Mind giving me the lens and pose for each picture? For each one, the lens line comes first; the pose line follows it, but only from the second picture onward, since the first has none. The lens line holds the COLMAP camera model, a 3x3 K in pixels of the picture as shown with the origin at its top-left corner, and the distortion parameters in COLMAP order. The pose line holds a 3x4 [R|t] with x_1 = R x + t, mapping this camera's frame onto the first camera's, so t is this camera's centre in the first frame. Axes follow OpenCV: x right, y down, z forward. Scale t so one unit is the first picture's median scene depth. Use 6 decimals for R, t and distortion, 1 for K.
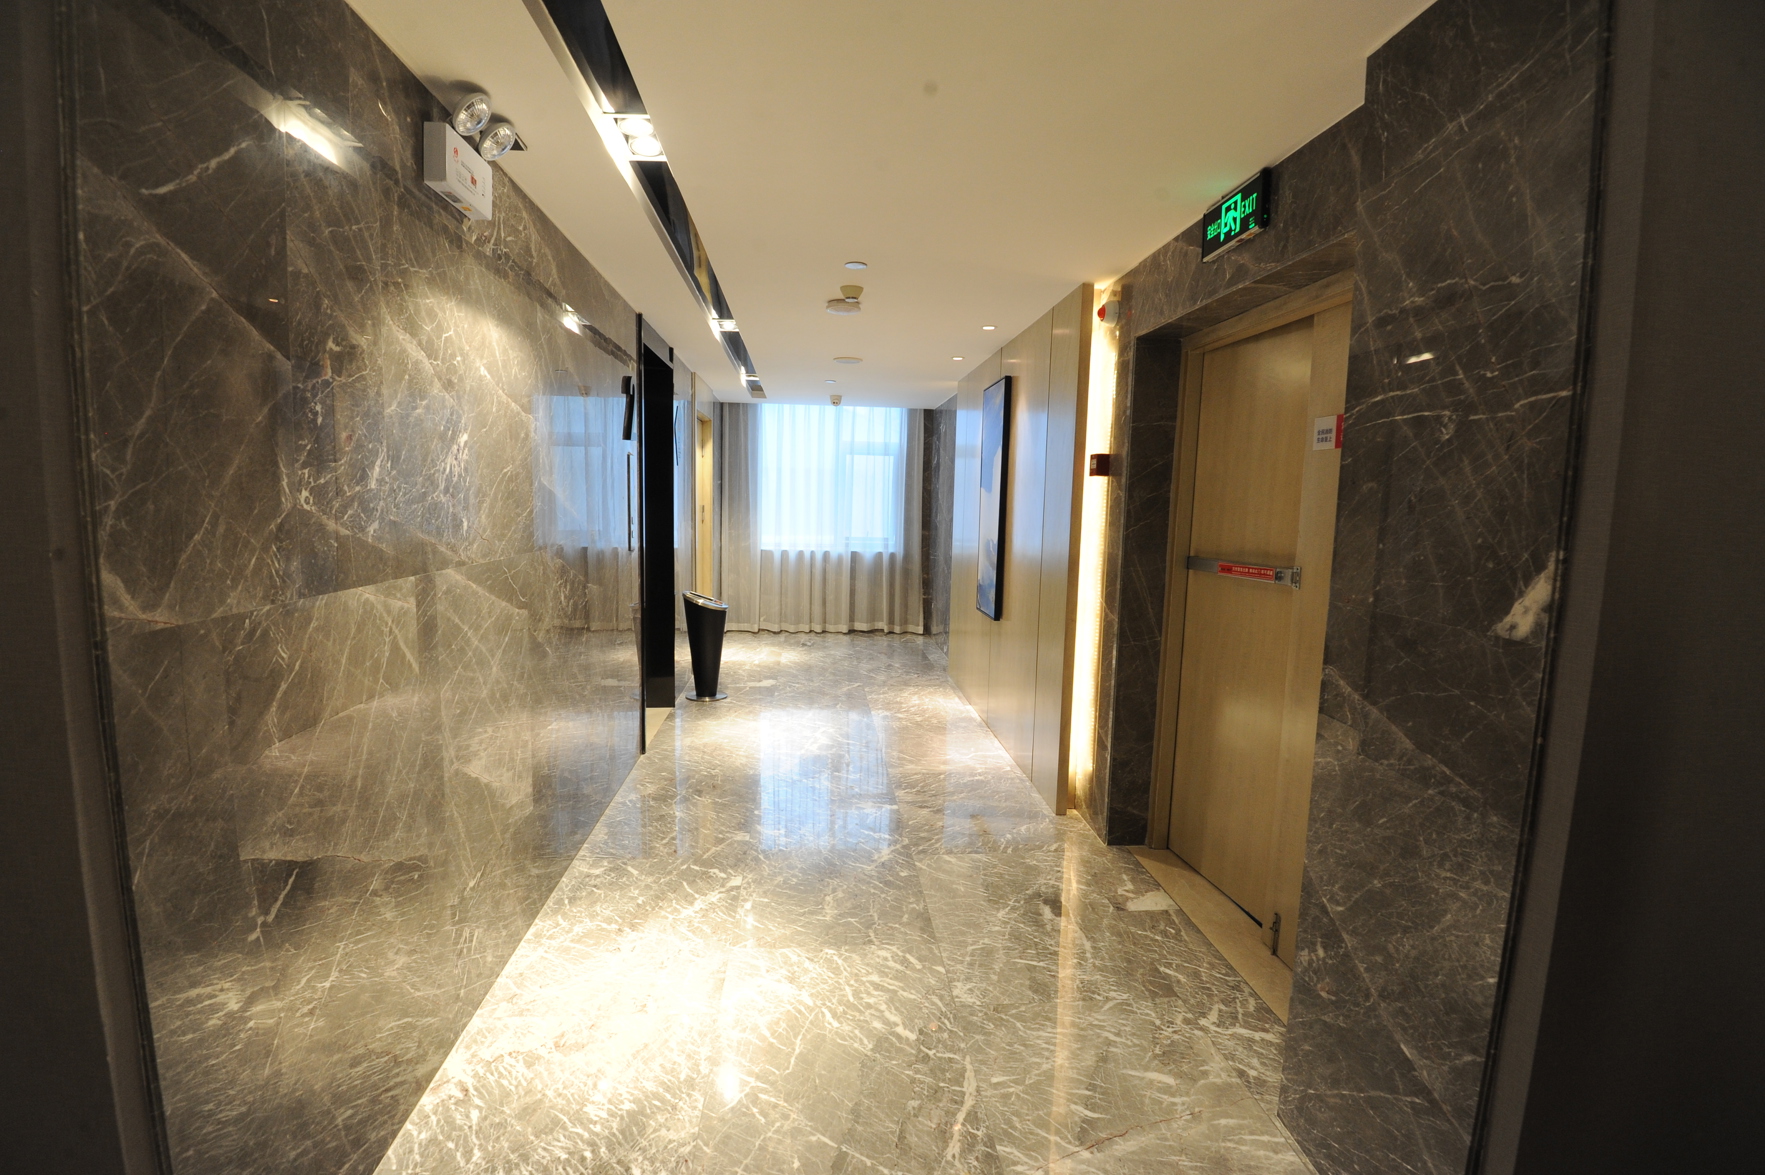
lens RADIAL K [[818.3, 0, 877.3], [0, 818.3, 600.7], [0, 0, 1]] dist [-0.023927, -0.007653]
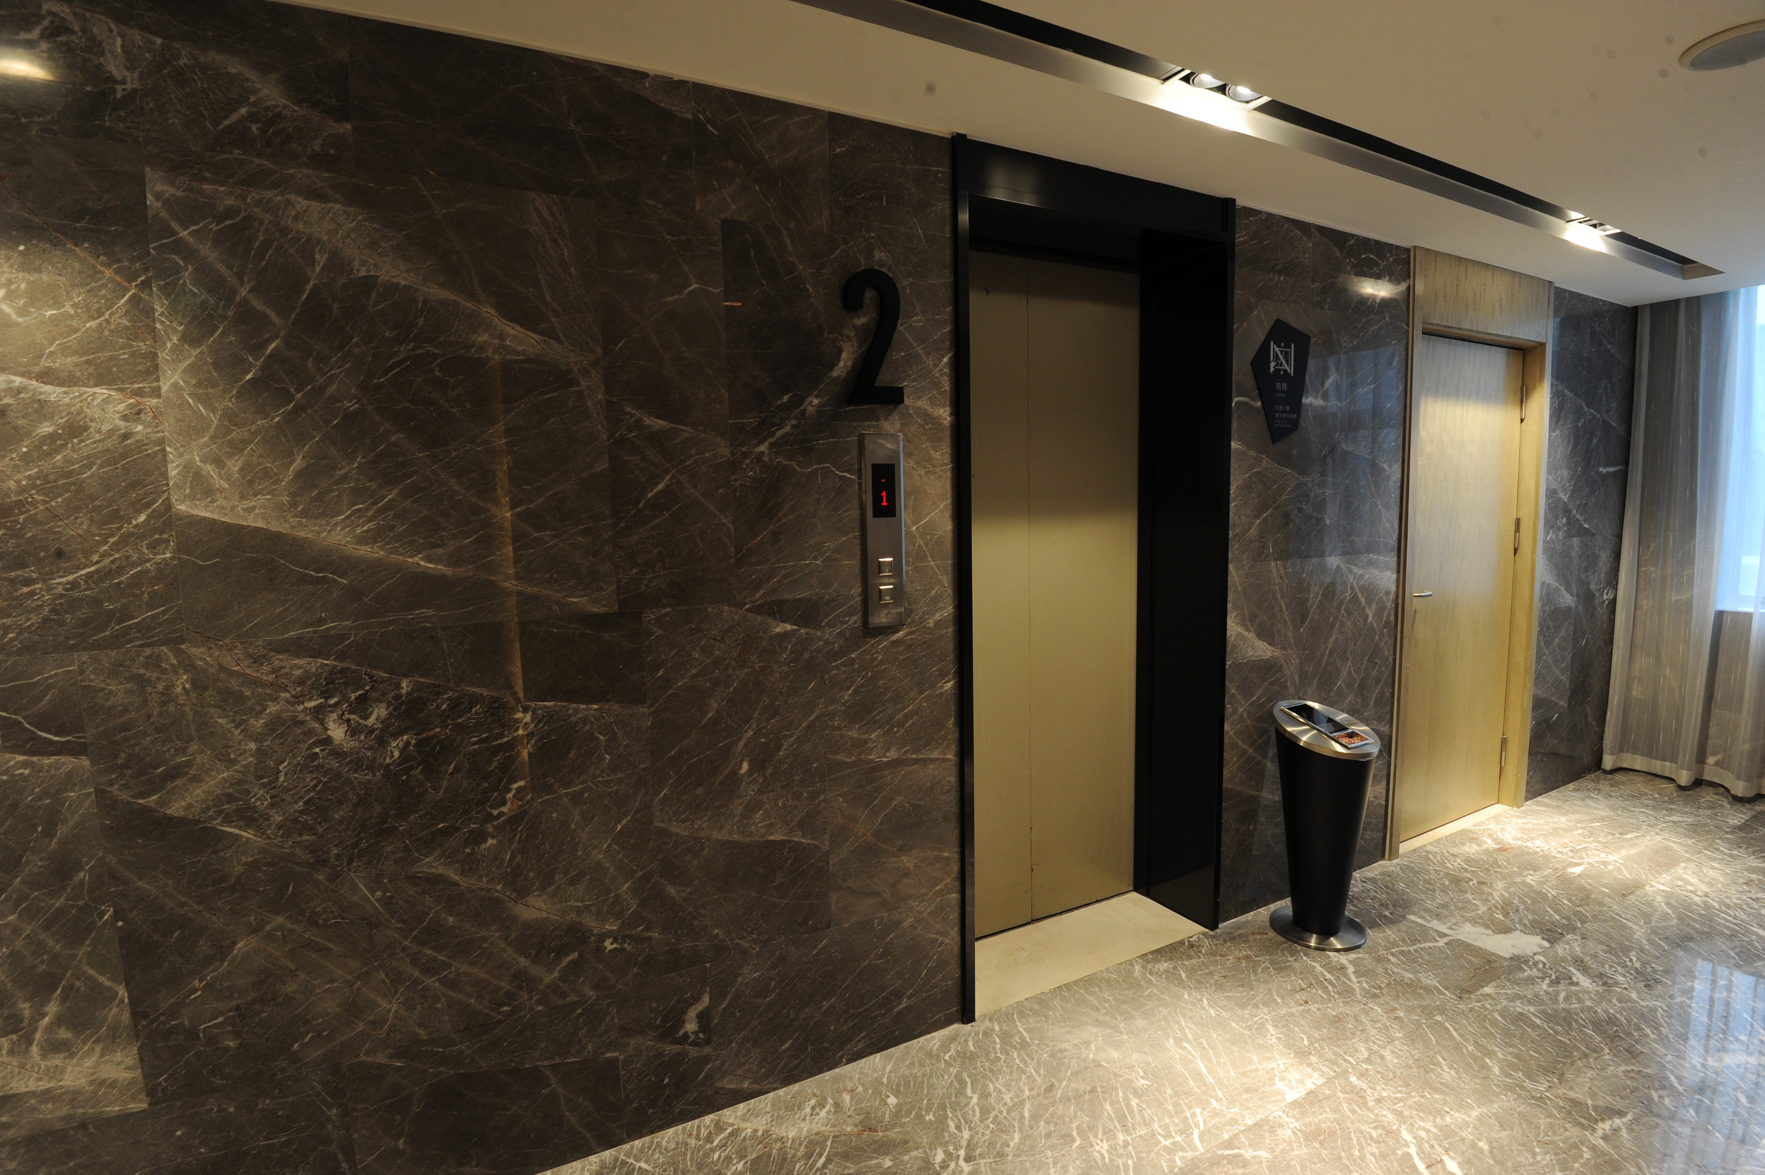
lens RADIAL K [[819.8, 0, 882.3], [0, 819.8, 596.6], [0, 0, 1]] dist [-0.028012, -0.010332]
pose [[0.397878, 0.065457, -0.915100, 0.188788], [-0.084910, 0.995798, 0.034311, -0.121786], [0.913501, 0.064049, 0.401764, 1.041689]]
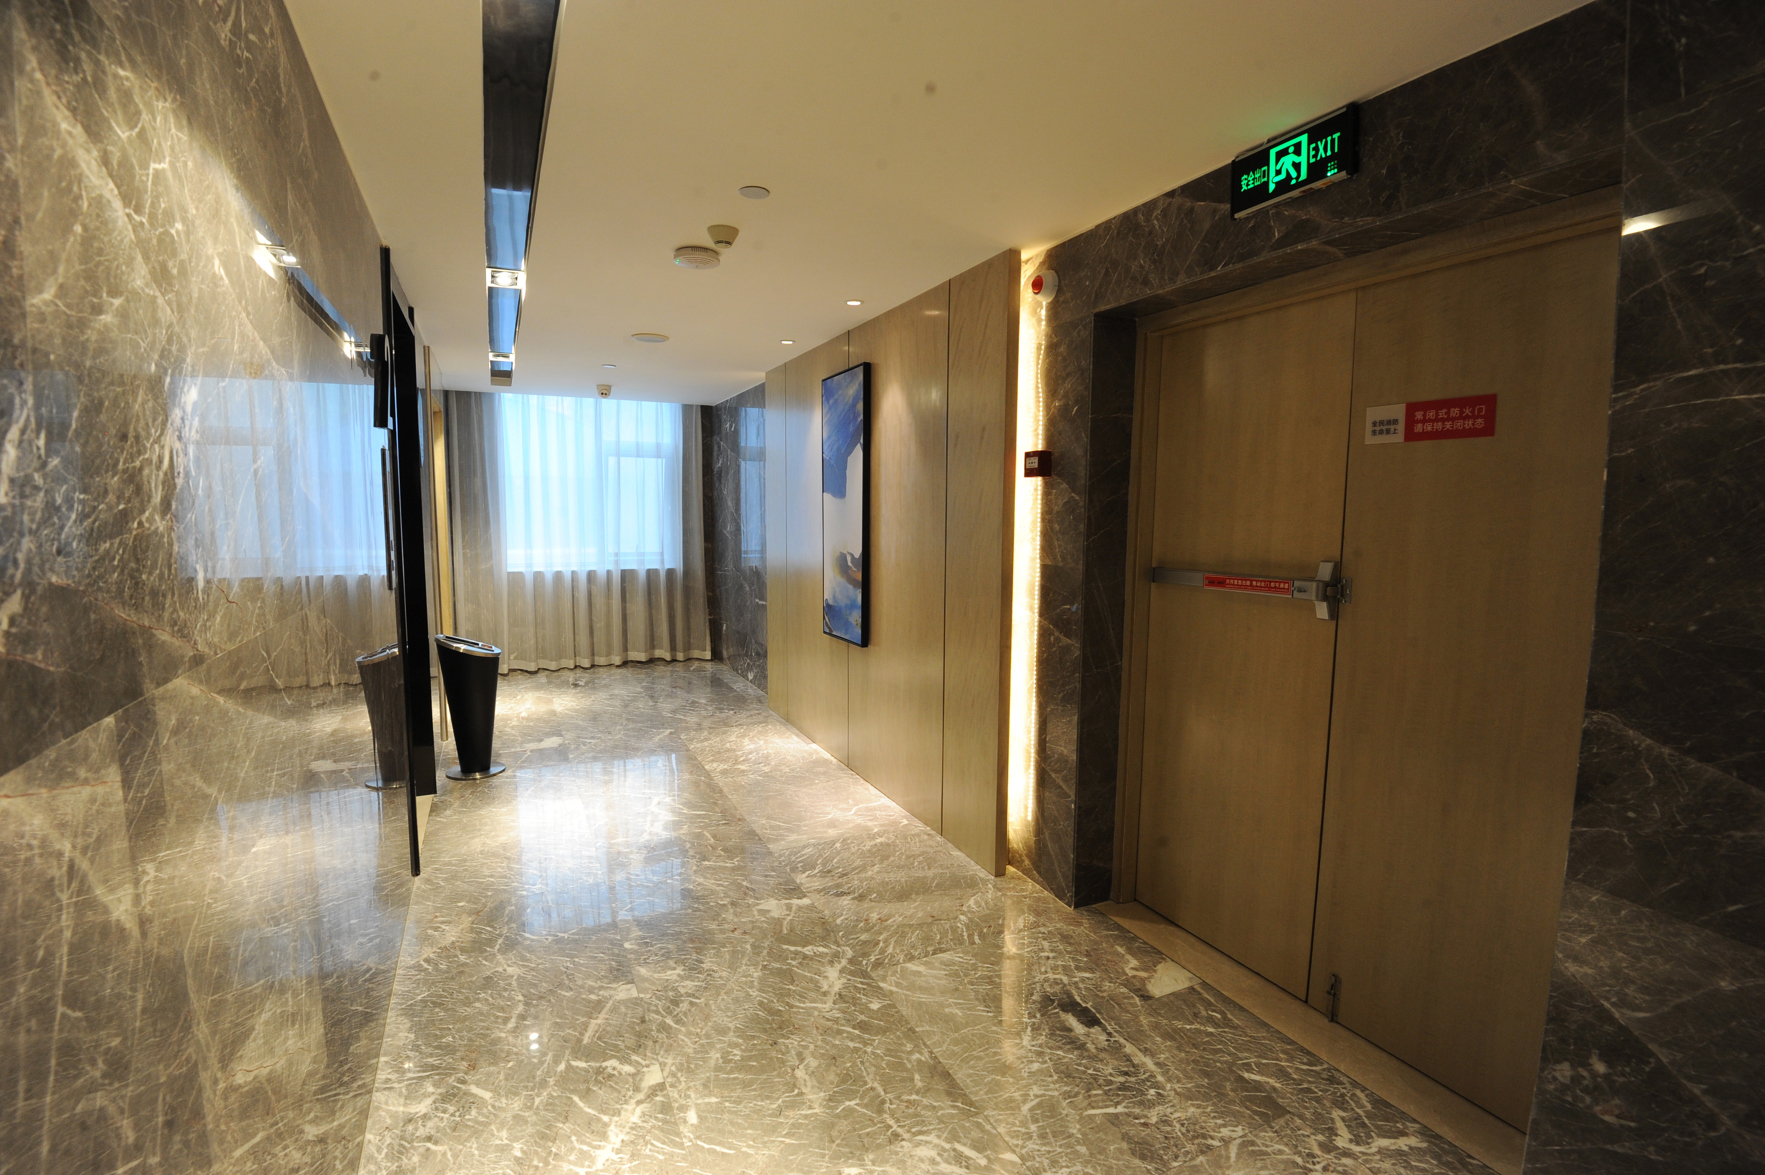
lens RADIAL K [[819.8, 0, 882.3], [0, 819.8, 596.6], [0, 0, 1]] dist [-0.028012, -0.010332]
pose [[0.936294, -0.053993, 0.347042, -0.198465], [0.058308, 0.998297, -0.001993, -0.038829], [-0.346343, 0.022102, 0.937848, 0.283577]]
